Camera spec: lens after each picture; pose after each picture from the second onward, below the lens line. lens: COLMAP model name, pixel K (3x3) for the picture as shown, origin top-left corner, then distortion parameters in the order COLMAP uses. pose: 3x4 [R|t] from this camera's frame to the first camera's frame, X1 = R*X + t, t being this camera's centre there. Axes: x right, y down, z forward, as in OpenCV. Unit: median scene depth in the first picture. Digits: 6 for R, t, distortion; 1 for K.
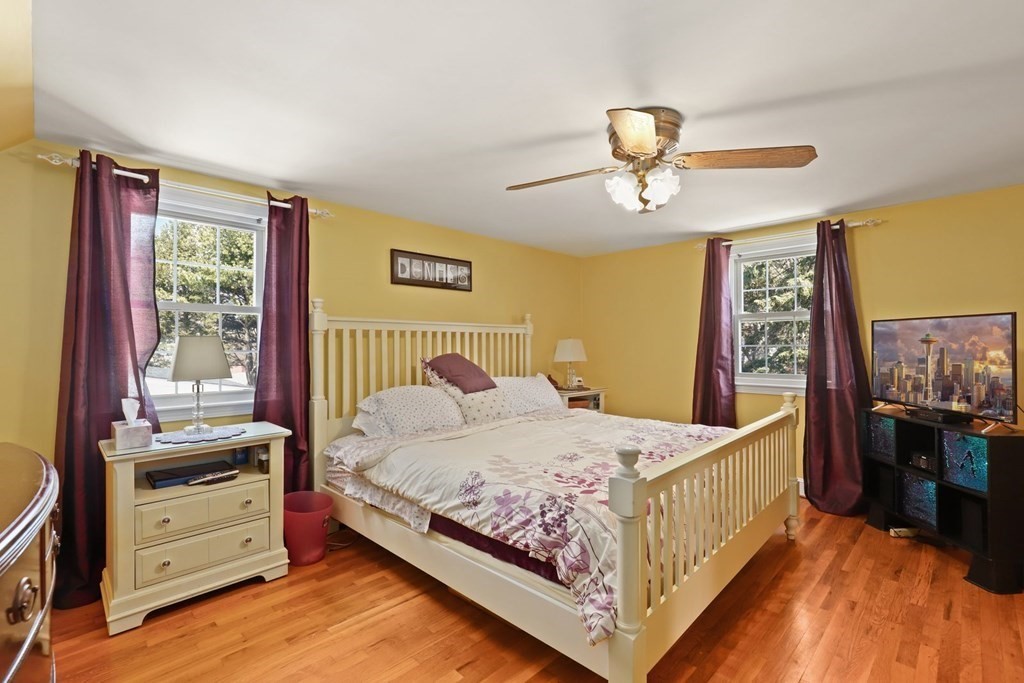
lens RADIAL K [[463.5, 0, 515.2], [0, 463.5, 342.3], [0, 0, 1]] dist [0.009131, -0.003584]
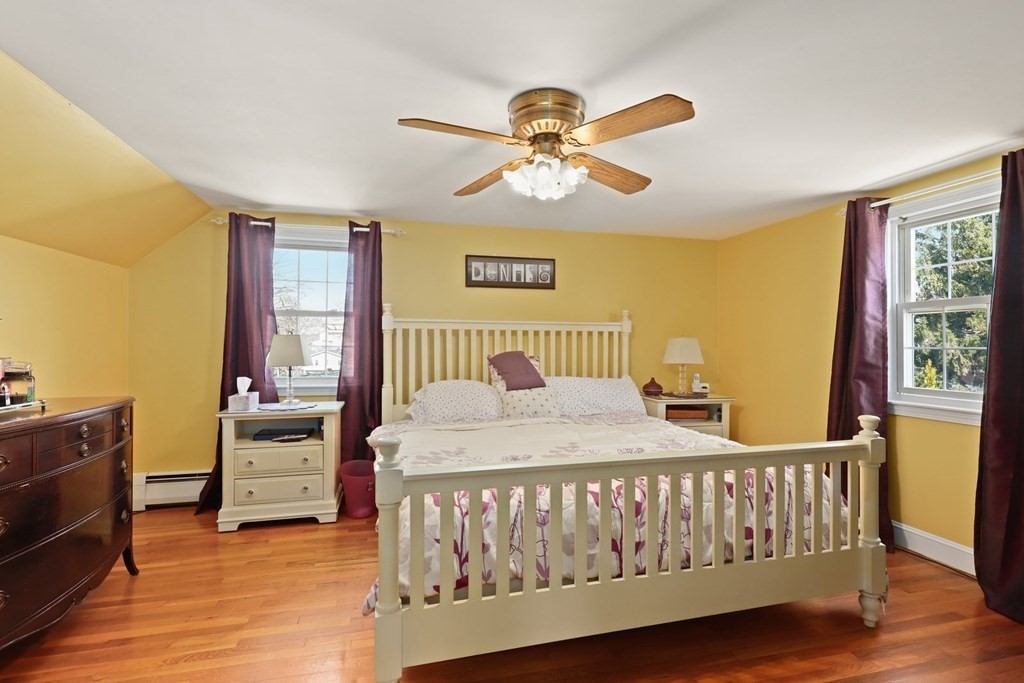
lens RADIAL K [[486.1, 0, 510.3], [0, 486.1, 340.3], [0, 0, 1]] dist [0.005082, -0.000836]
pose [[0.851240, 0.005869, -0.524744, 0.514642], [-0.006082, 0.999981, 0.001318, -0.002251], [0.524741, 0.002069, 0.851259, 0.095797]]
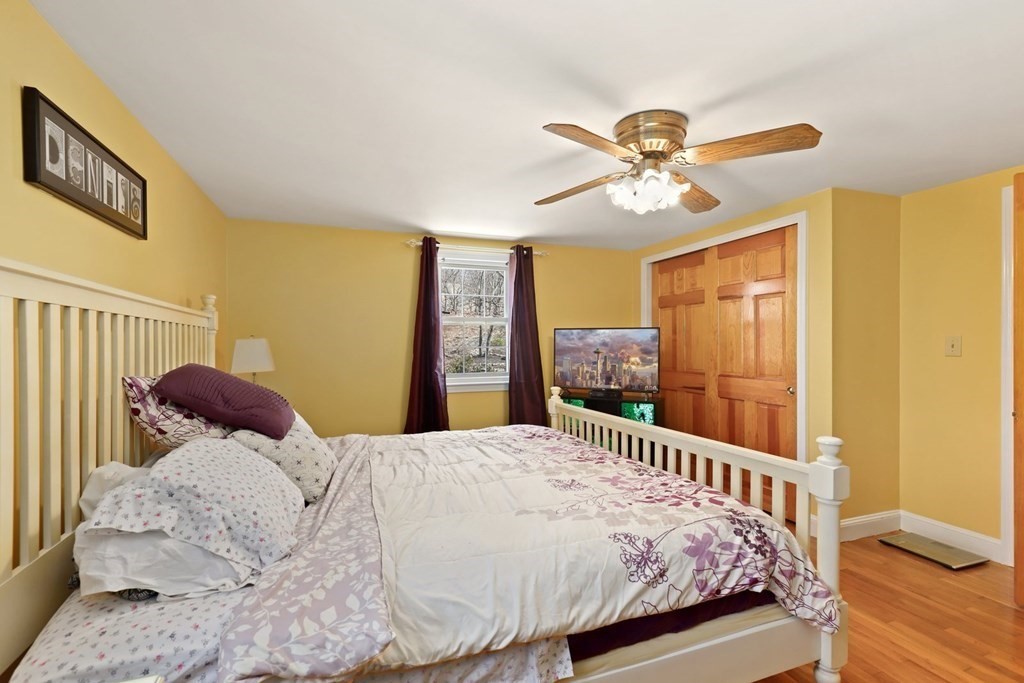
lens RADIAL K [[463.5, 0, 514.3], [0, 463.5, 345.3], [0, 0, 1]] dist [0.009131, -0.003584]
pose [[0.421298, 0.000993, 0.906922, -0.534789], [-0.006388, 0.999978, 0.001872, -0.000156], [-0.906900, -0.006582, 0.421295, 0.589554]]
